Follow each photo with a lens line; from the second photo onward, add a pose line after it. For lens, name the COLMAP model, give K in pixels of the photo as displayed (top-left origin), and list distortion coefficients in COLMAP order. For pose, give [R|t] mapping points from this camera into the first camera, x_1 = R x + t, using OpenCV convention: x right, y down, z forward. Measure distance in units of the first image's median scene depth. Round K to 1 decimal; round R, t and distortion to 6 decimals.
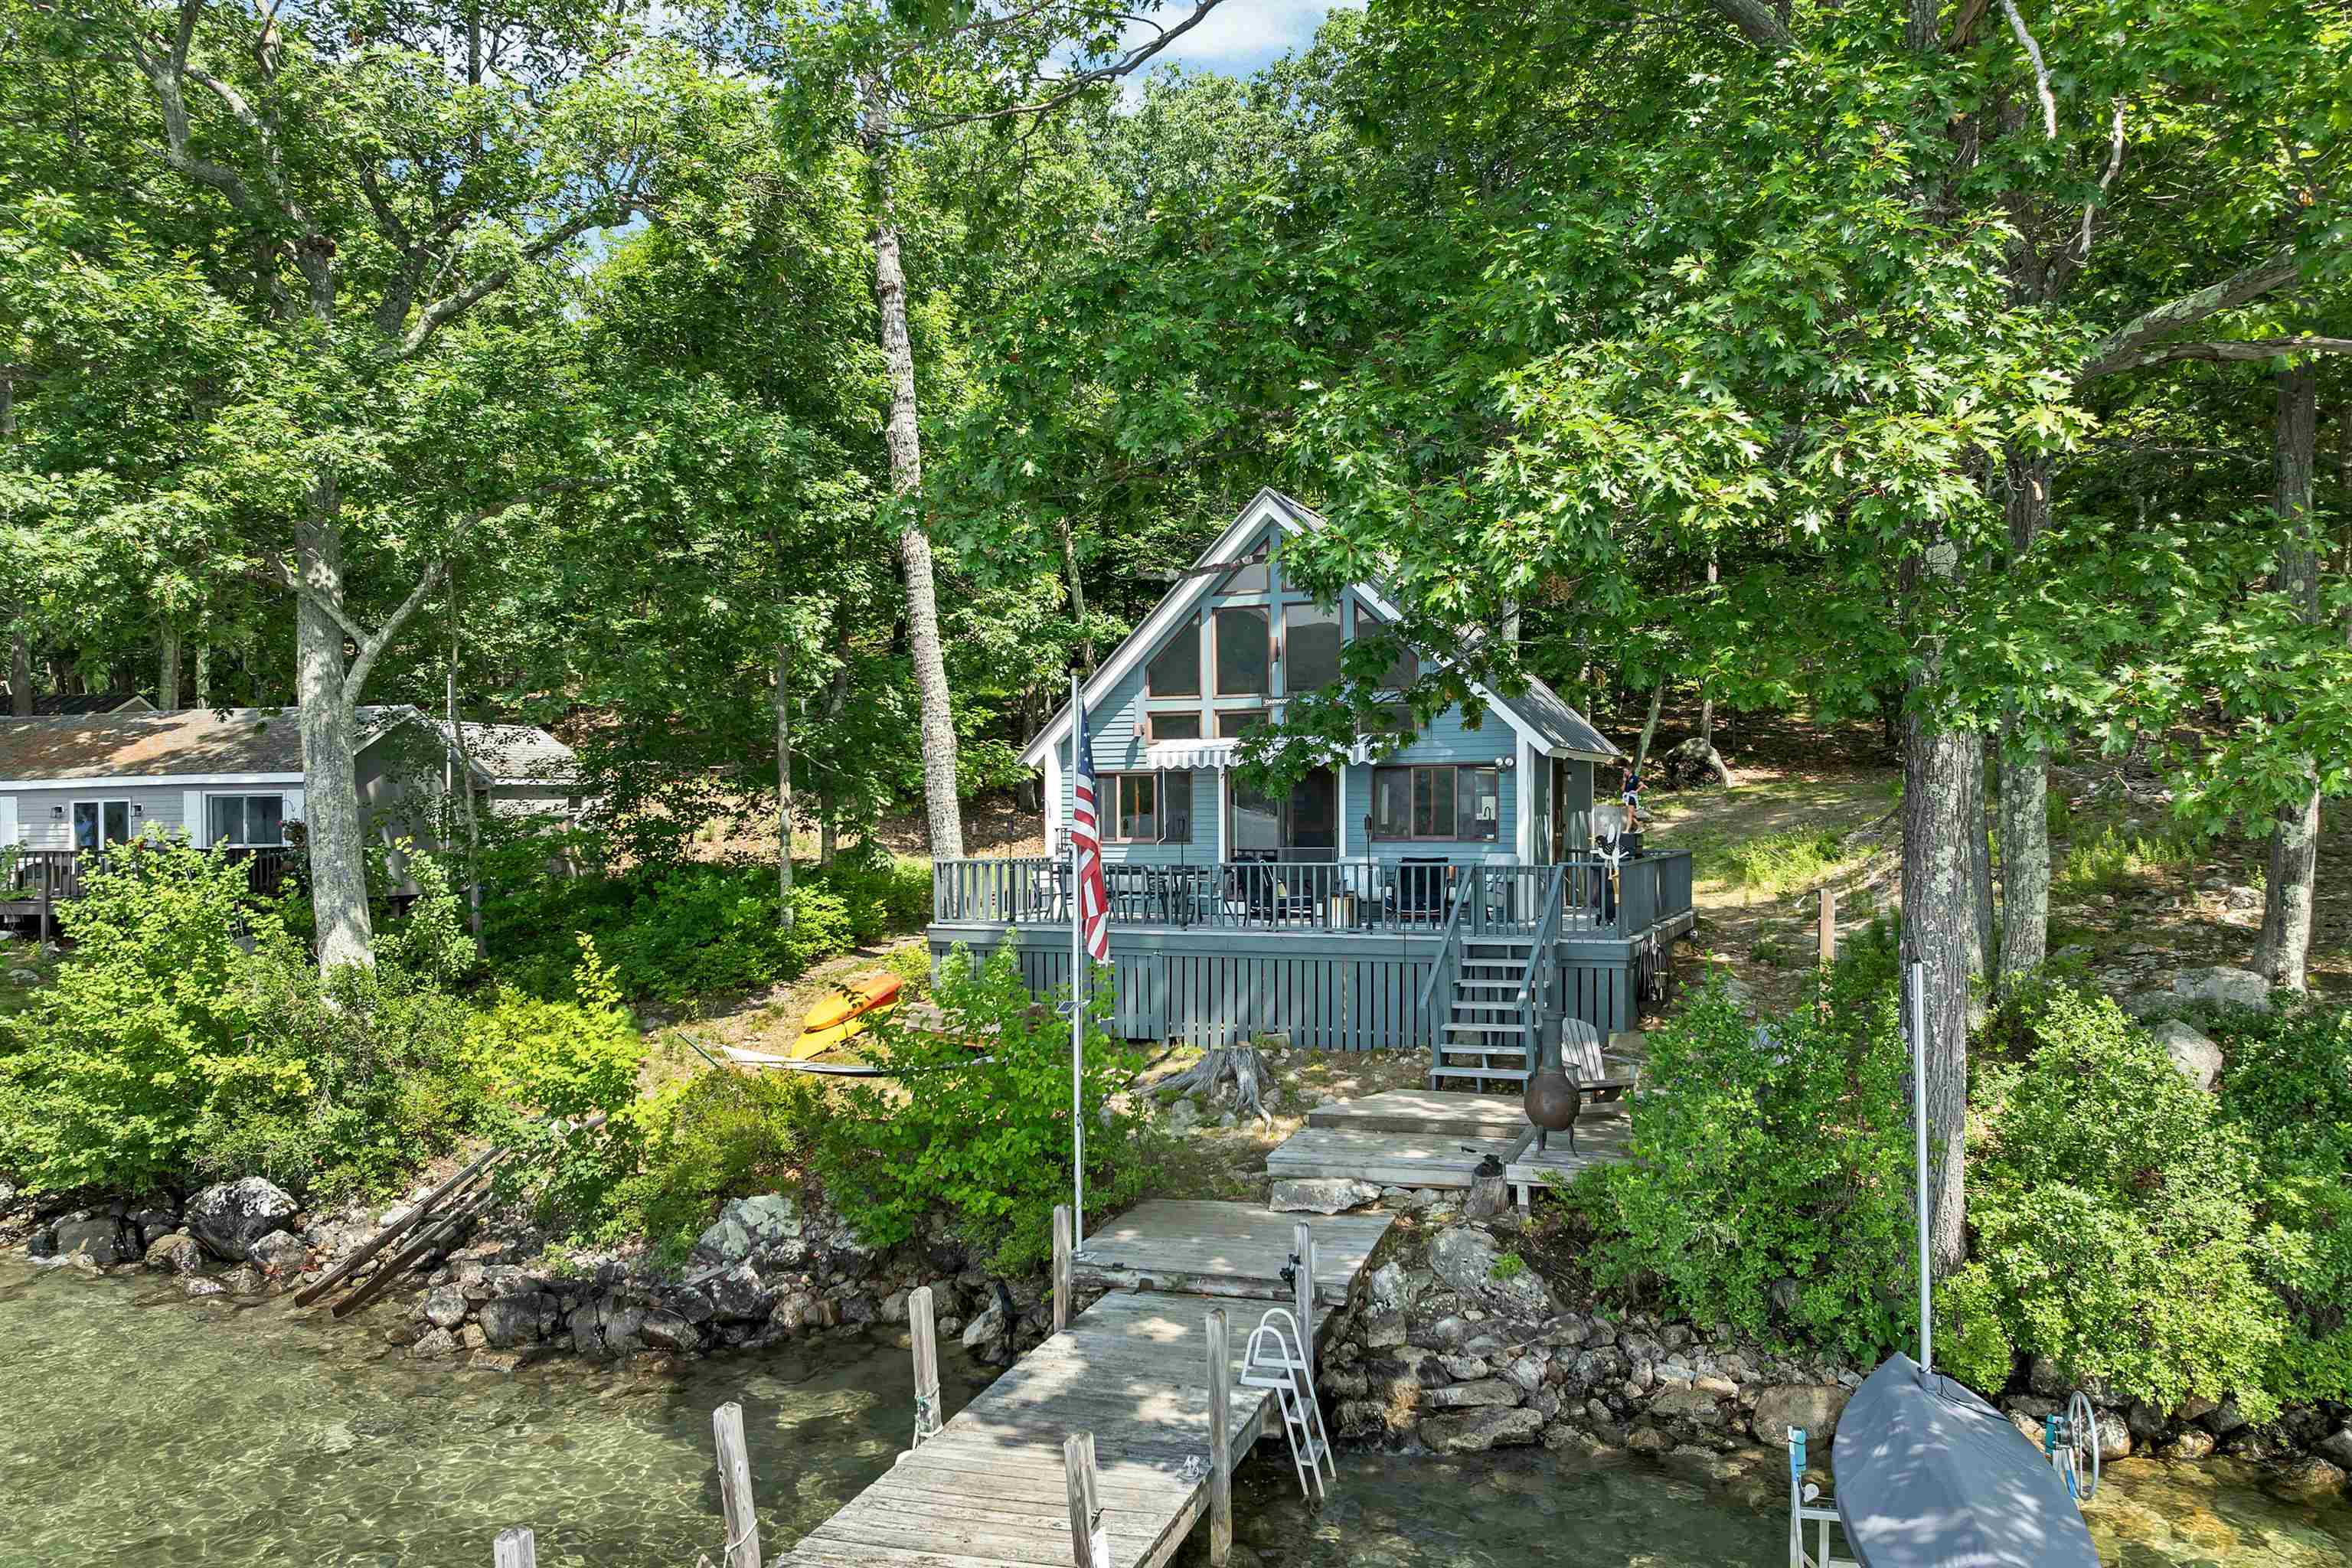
lens RADIAL K [[1632.6, 0, 1171.6], [0, 1632.6, 786.8], [0, 0, 1]] dist [-0.018914, -0.005626]
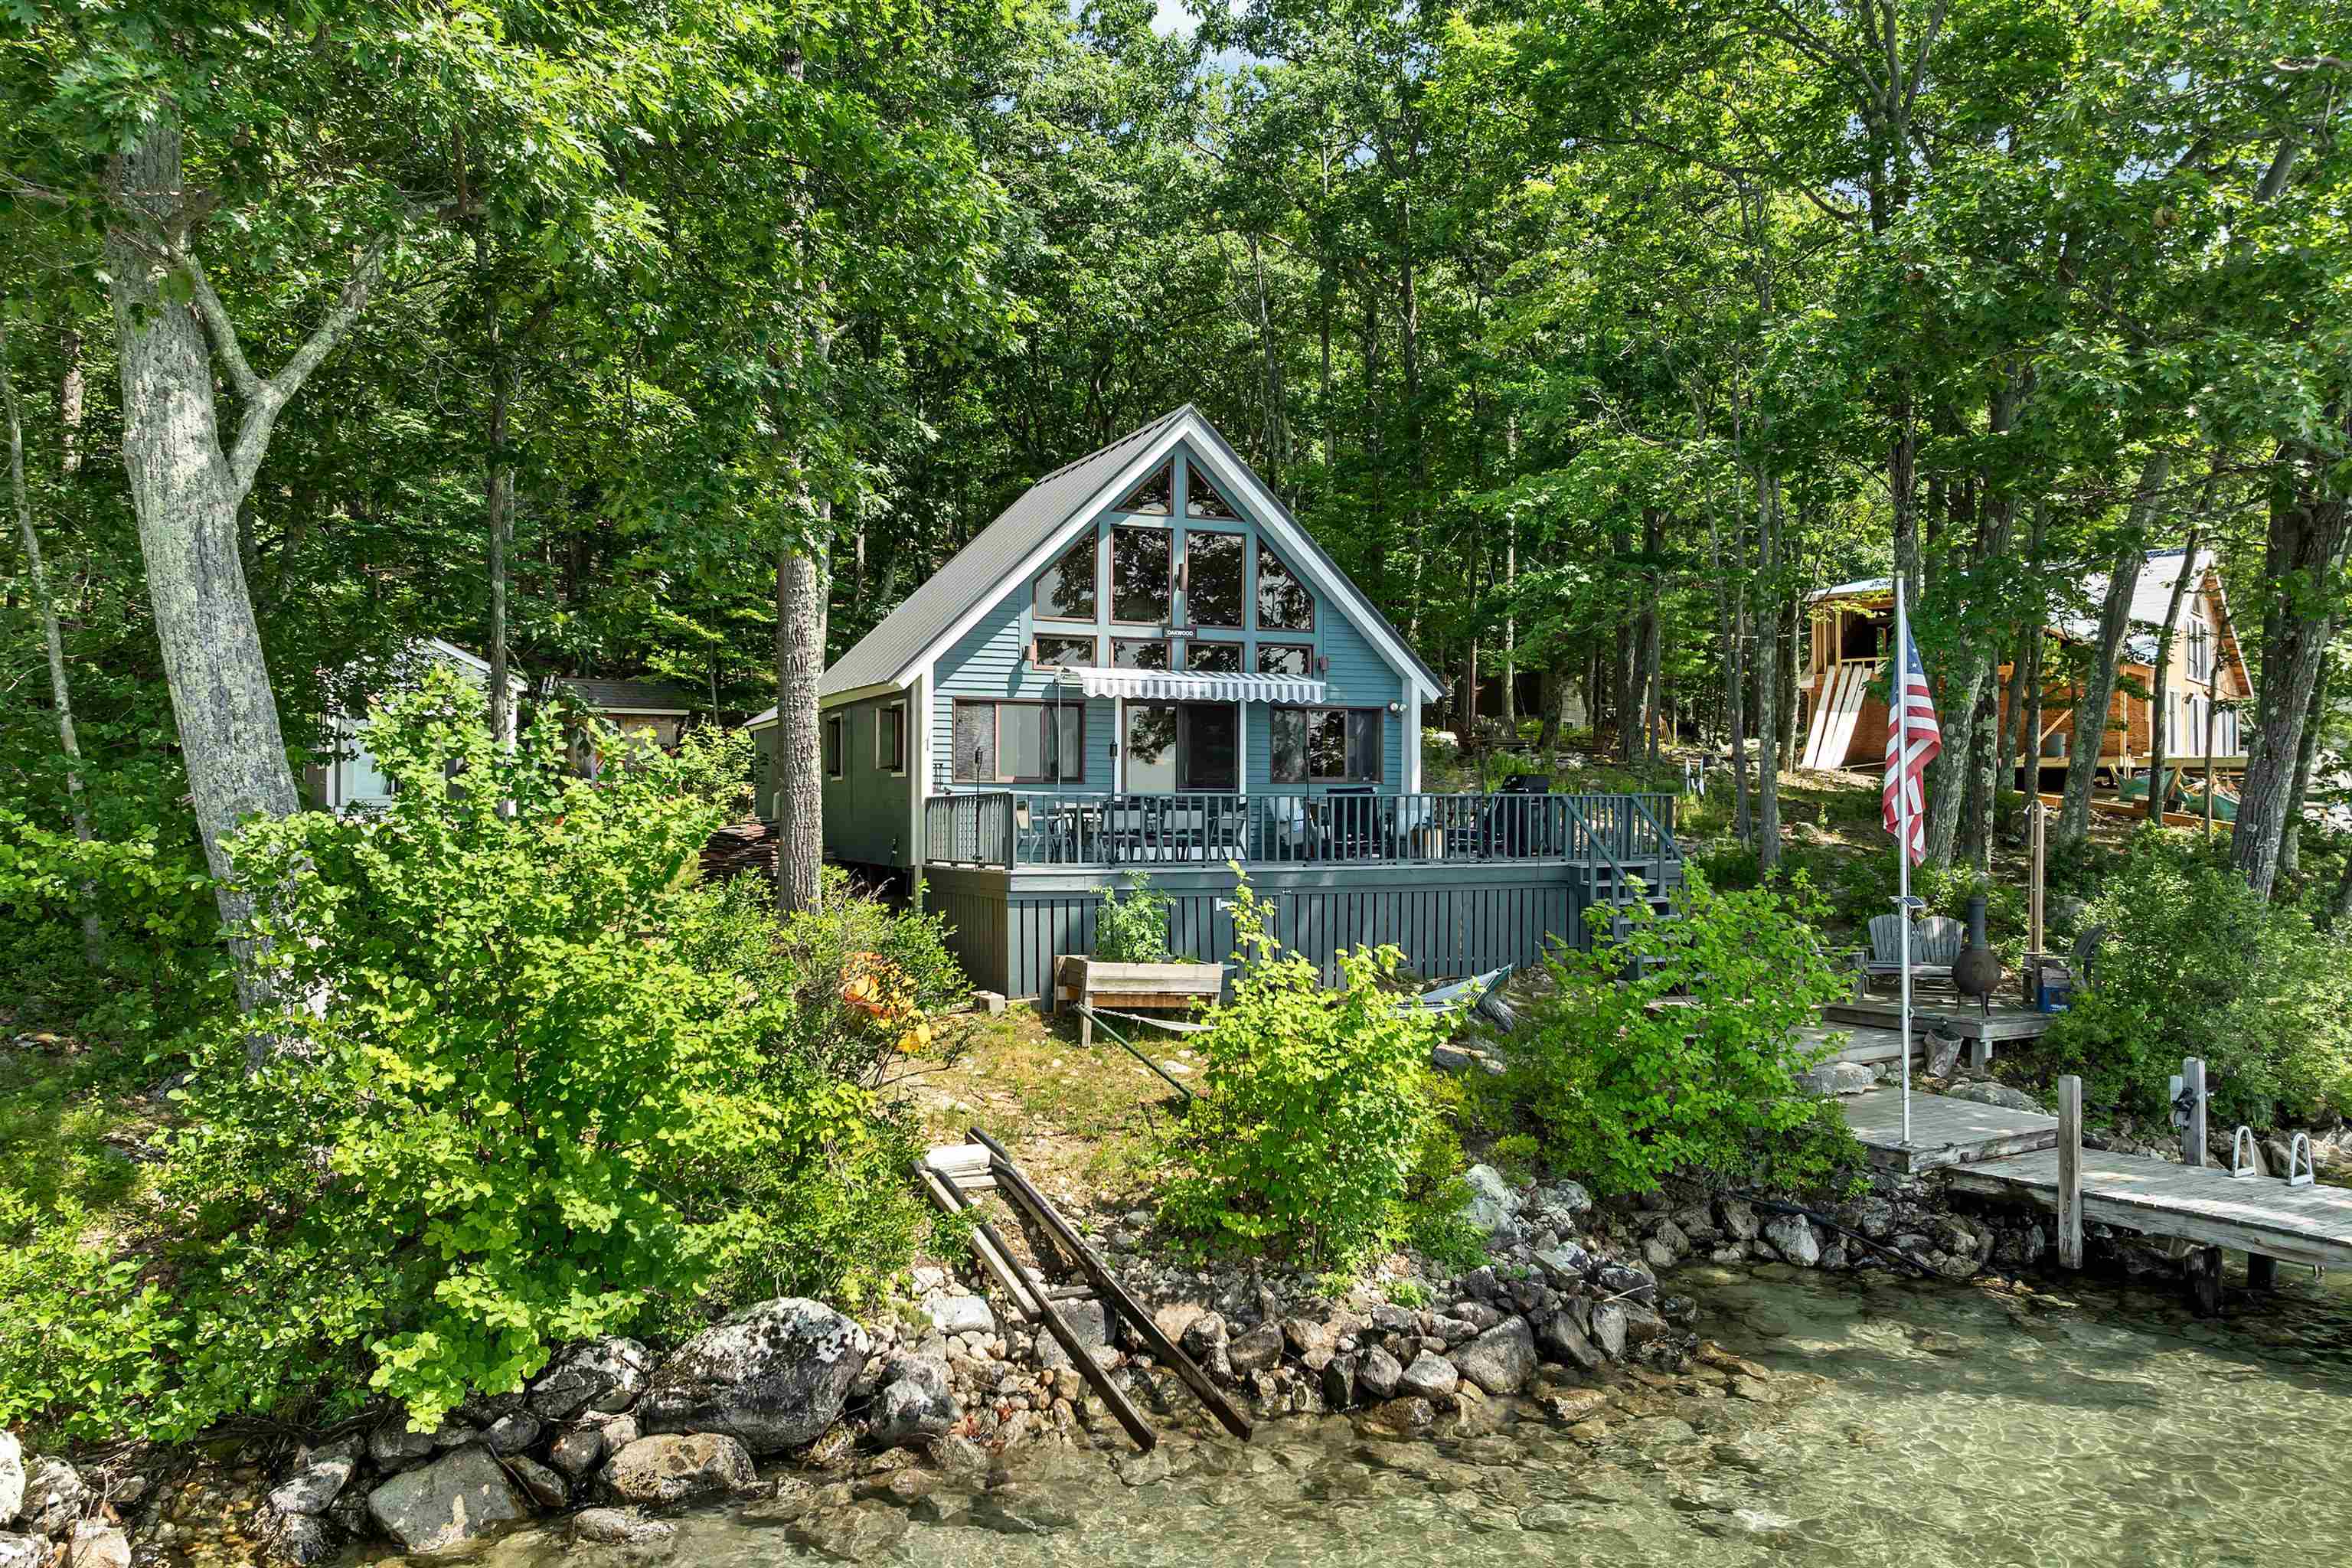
lens RADIAL K [[1632.6, 0, 1175.3], [0, 1632.6, 786.6], [0, 0, 1]] dist [-0.018914, -0.005626]
pose [[0.716446, 0.020518, 0.697341, -0.907542], [-0.017898, 0.999779, -0.011029, 0.072251], [-0.697413, -0.004580, 0.716655, 0.495436]]
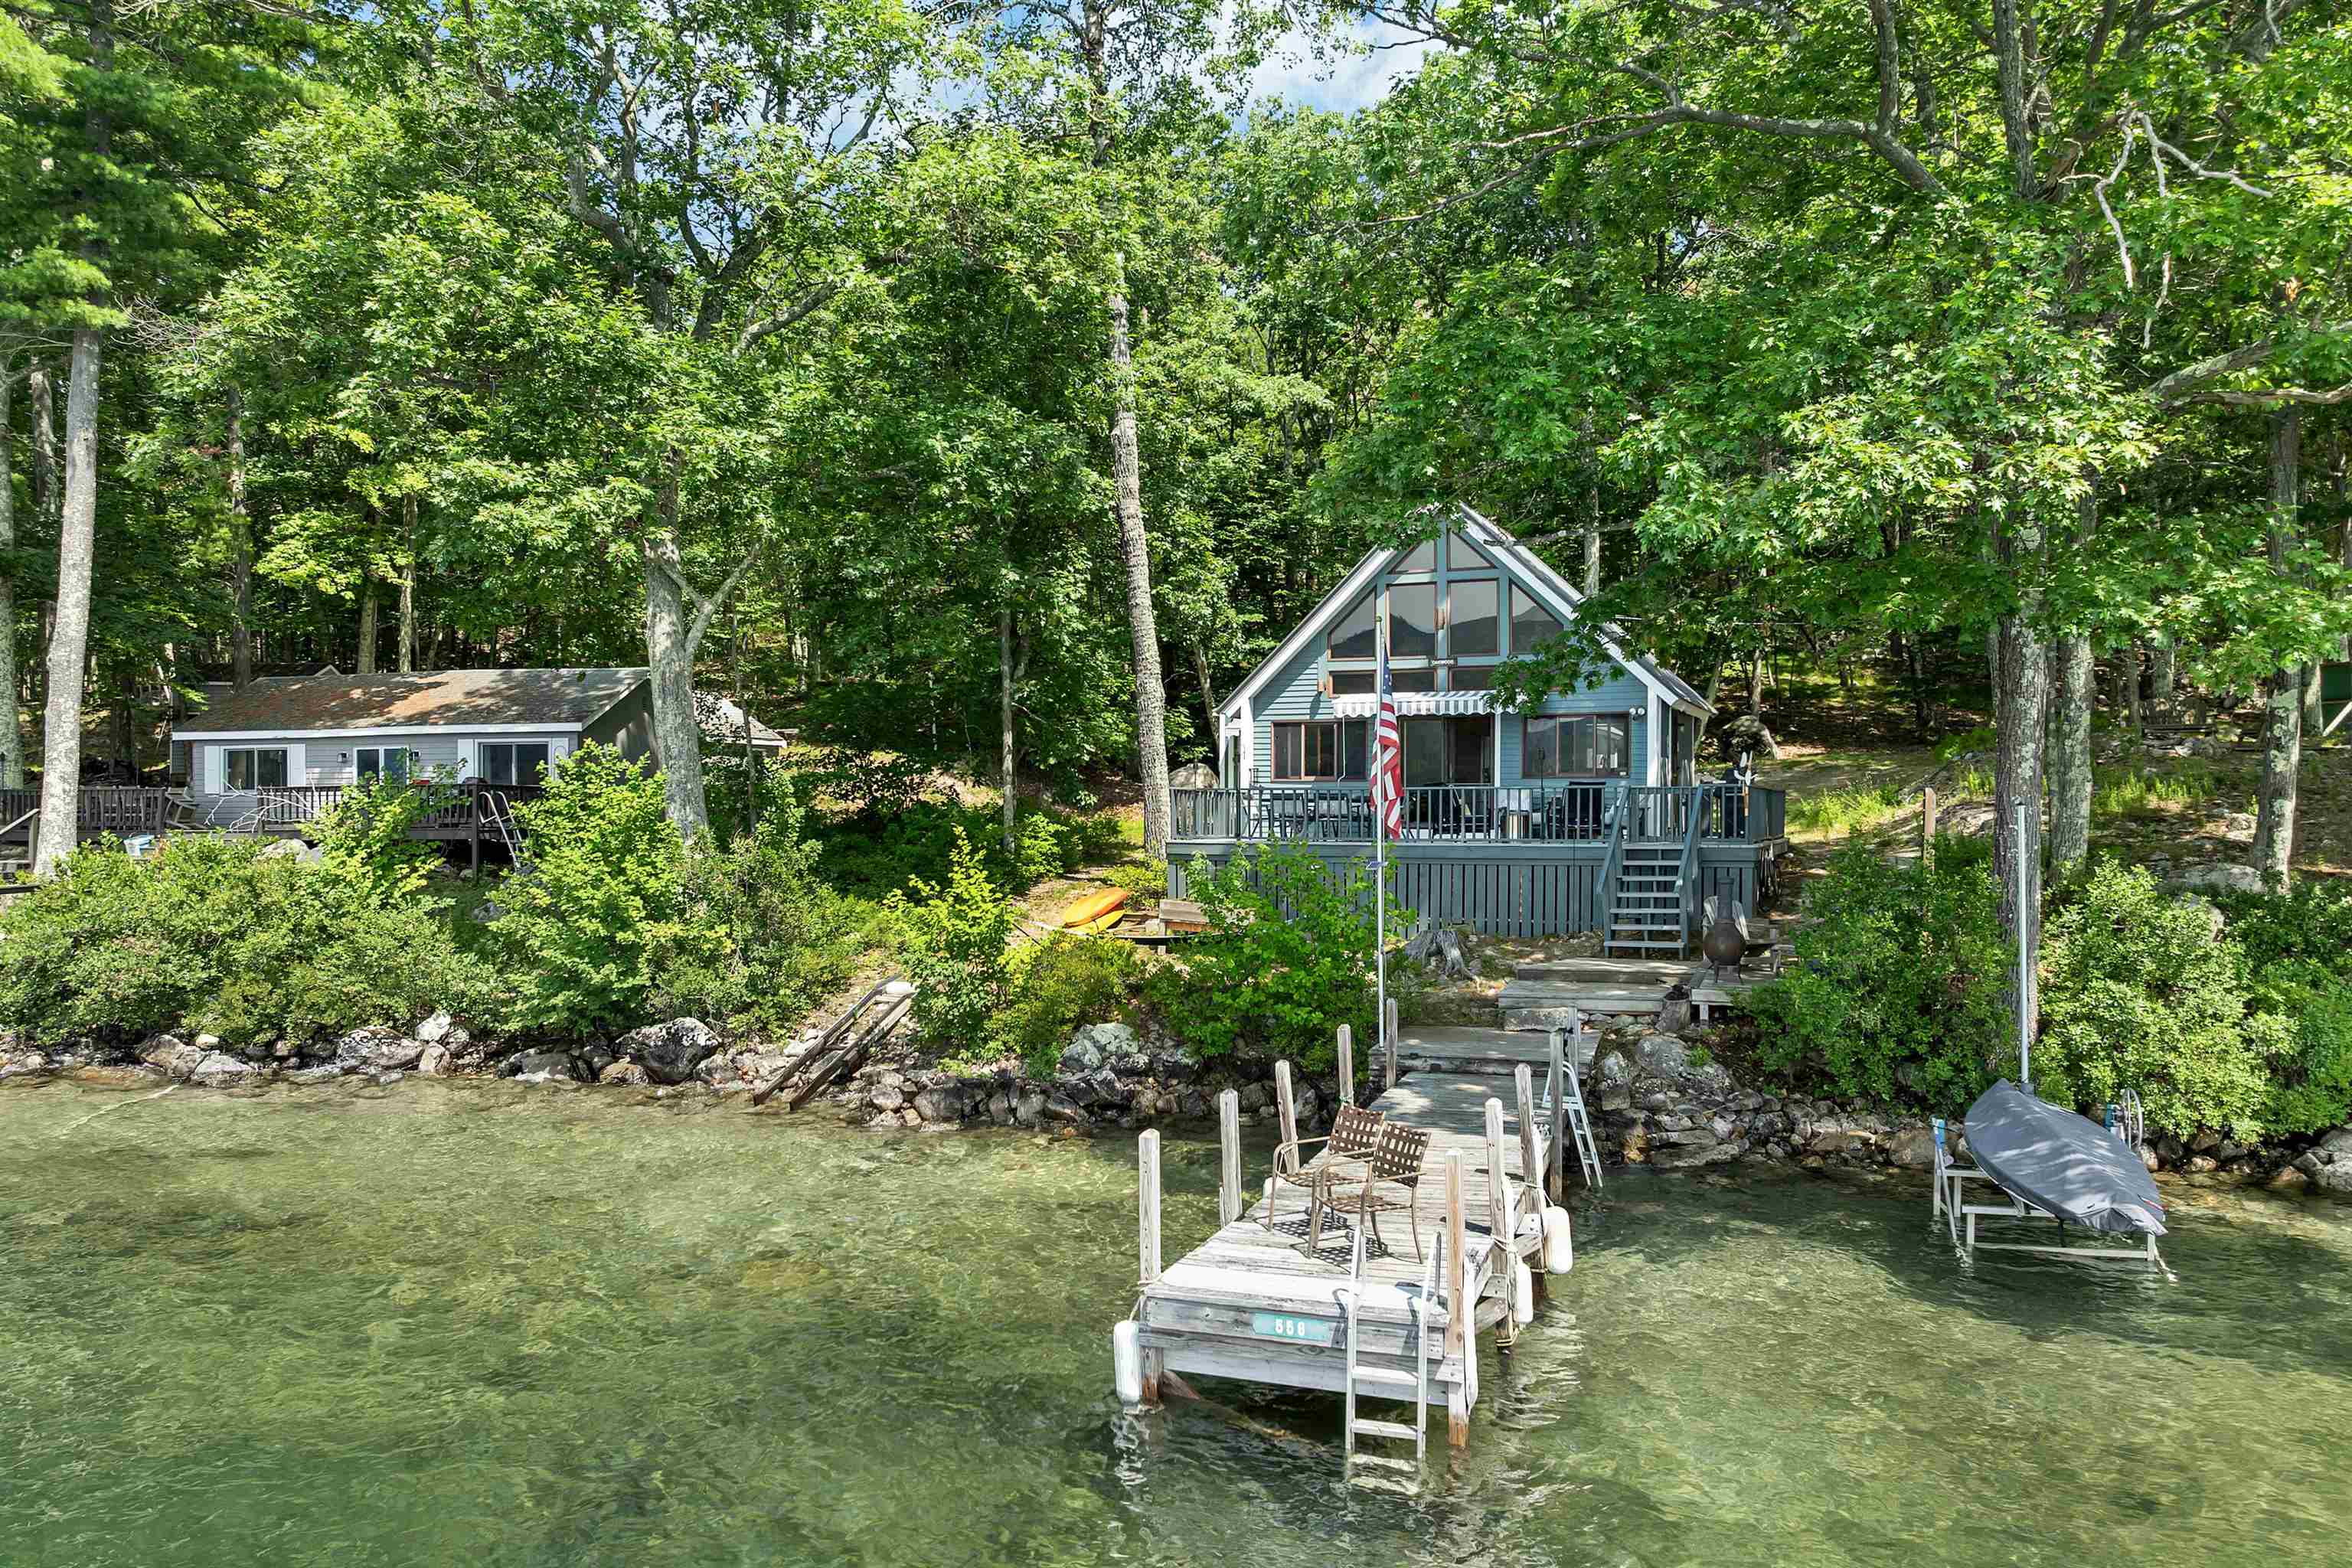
lens RADIAL K [[1632.6, 0, 1181.6], [0, 1632.6, 782.8], [0, 0, 1]] dist [-0.018914, -0.005626]
pose [[0.999960, 0.008386, 0.003015, -0.198646], [-0.008383, 0.999964, -0.000885, 0.059611], [-0.003022, 0.000860, 0.999995, -0.306753]]
